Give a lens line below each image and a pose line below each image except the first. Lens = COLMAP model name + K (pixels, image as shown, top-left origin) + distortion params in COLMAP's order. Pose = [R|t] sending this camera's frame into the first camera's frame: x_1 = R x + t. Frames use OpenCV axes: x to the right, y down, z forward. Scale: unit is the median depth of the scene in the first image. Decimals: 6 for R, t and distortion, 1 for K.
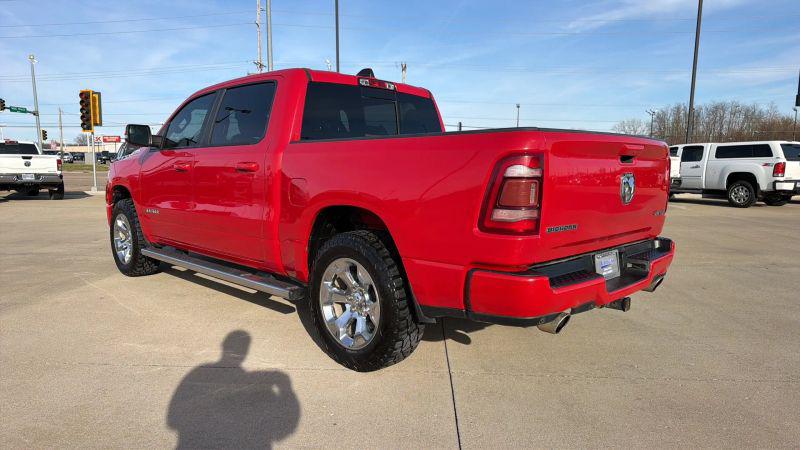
lens RADIAL K [[544.1, 0, 387.4], [0, 544.1, 225.3], [0, 0, 1]] dist [0.046081, -0.054679]
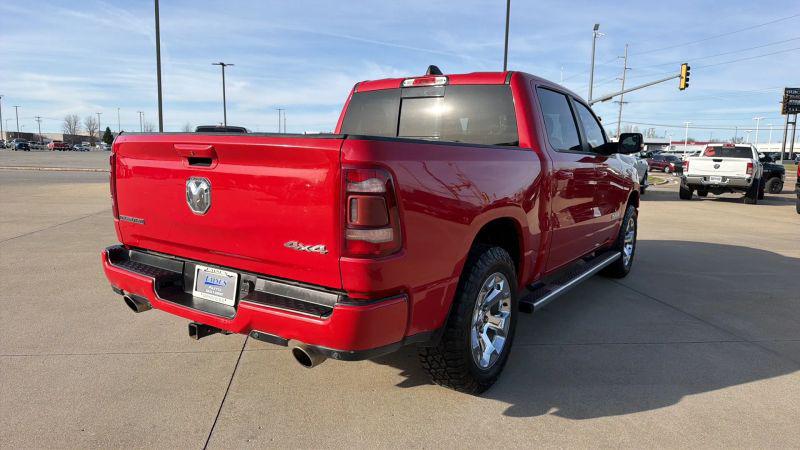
lens RADIAL K [[544.1, 0, 391.3], [0, 544.1, 223.5], [0, 0, 1]] dist [0.046081, -0.054679]
pose [[0.185733, 0.126570, -0.974414, 0.897618], [-0.135709, 0.985470, 0.102138, -0.102961], [0.973184, 0.113266, 0.200211, 0.764279]]
